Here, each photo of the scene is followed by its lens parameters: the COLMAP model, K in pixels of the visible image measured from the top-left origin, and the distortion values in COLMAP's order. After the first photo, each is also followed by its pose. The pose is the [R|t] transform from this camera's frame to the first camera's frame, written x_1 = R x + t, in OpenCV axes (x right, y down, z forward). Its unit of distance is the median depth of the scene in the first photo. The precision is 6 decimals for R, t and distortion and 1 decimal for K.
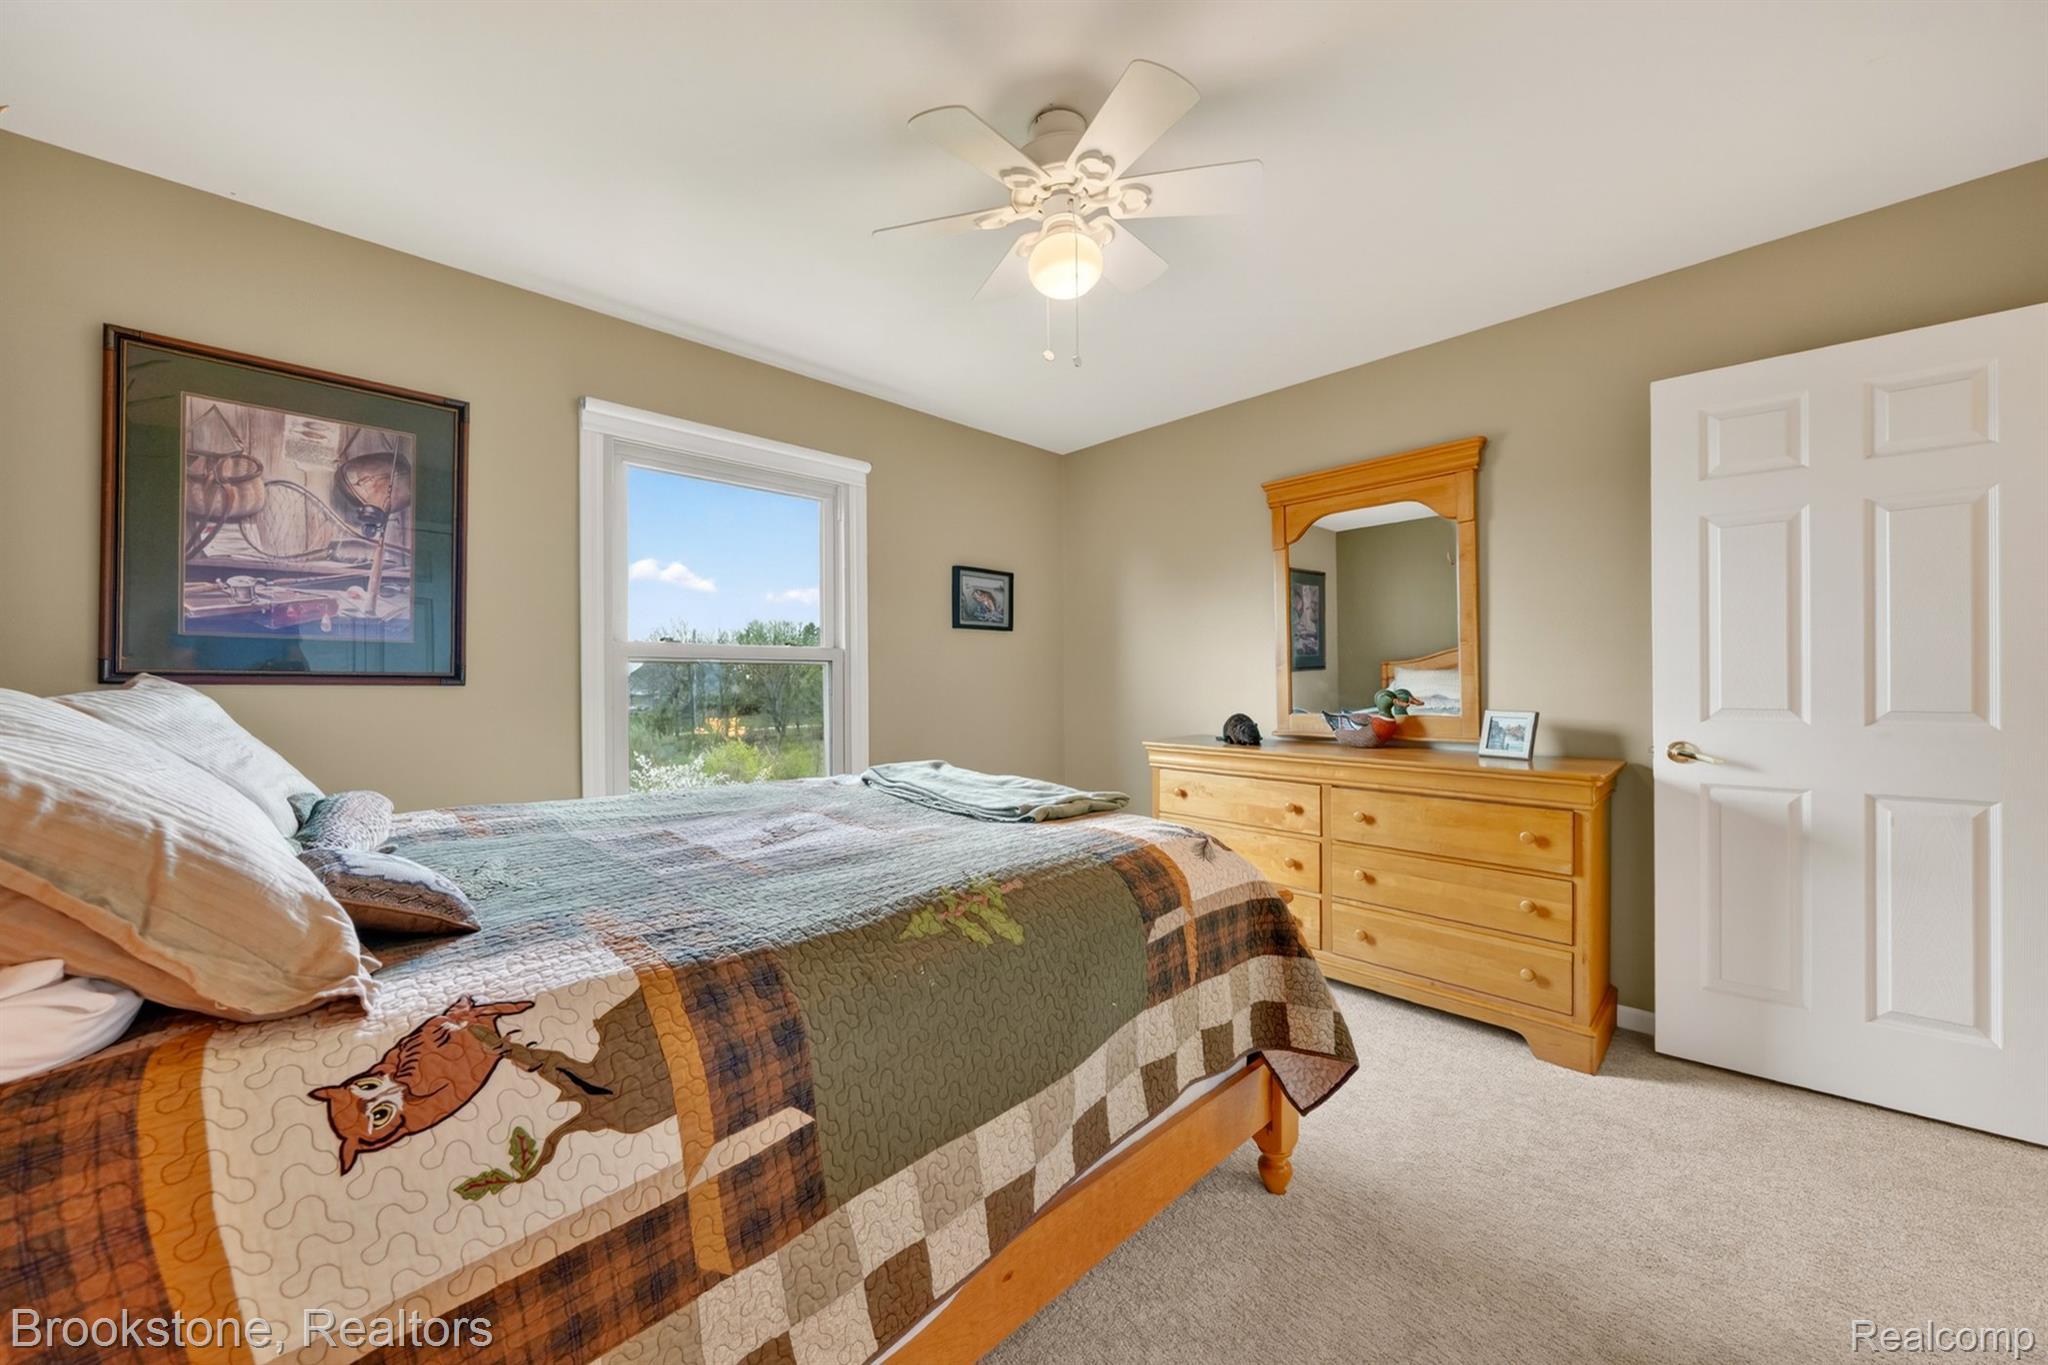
lens RADIAL K [[699.8, 0, 1024.0], [0, 699.8, 682.5], [0, 0, 1]] dist [0.002125, 0.000080]
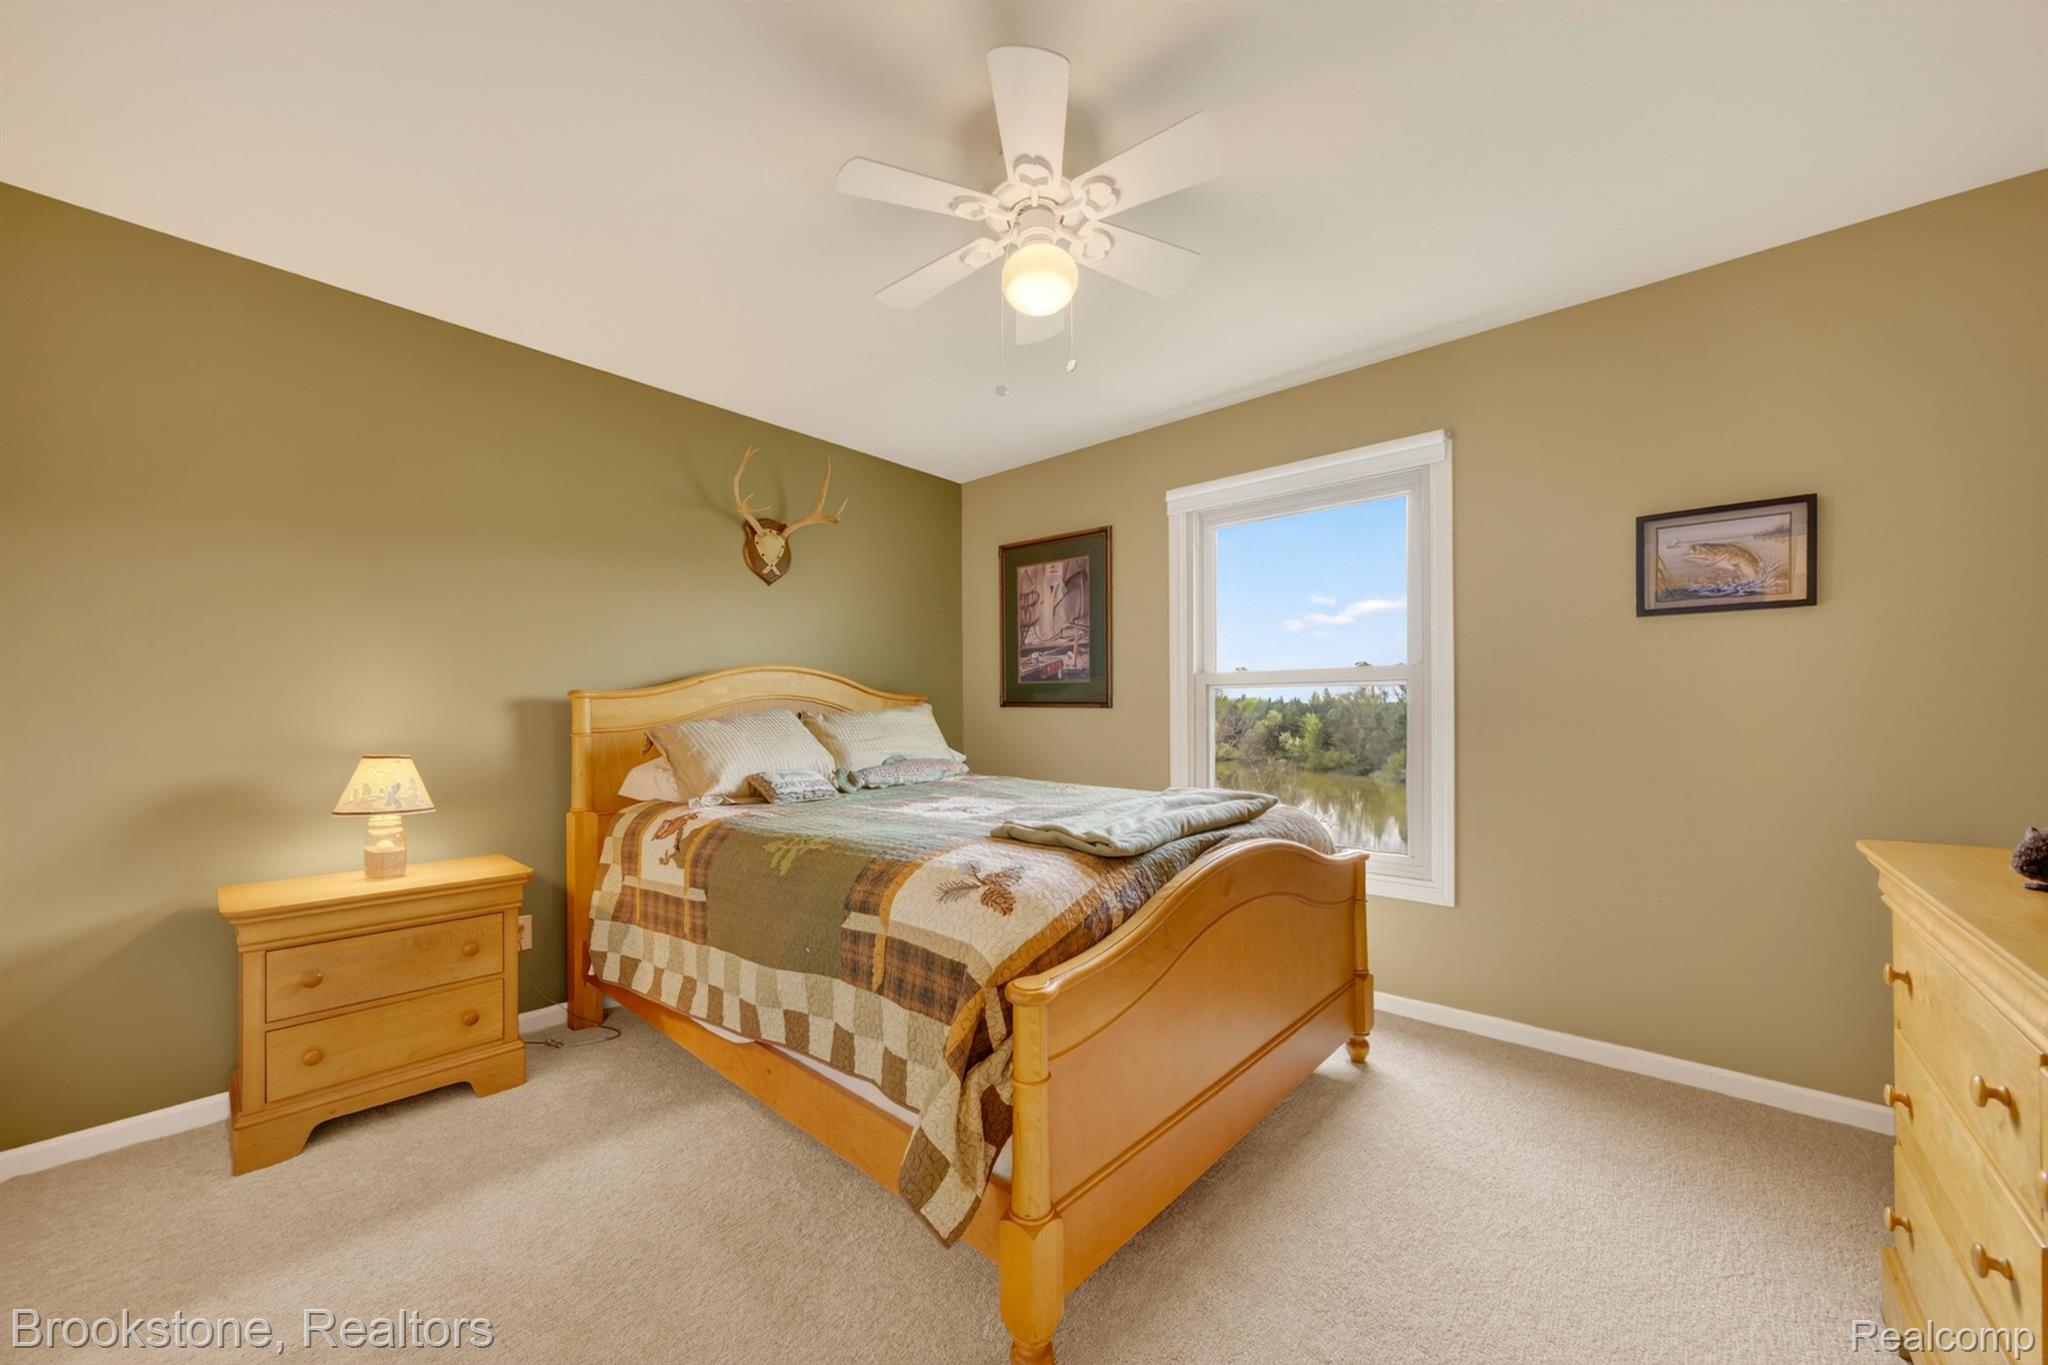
lens RADIAL K [[734.7, 0, 1034.8], [0, 734.7, 704.6], [0, 0, 1]] dist [0.000449, -0.000010]
pose [[0.130458, -0.001618, -0.991453, 0.927266], [0.004117, 0.999991, -0.001090, -0.003720], [0.991445, -0.003939, 0.130464, 0.734113]]
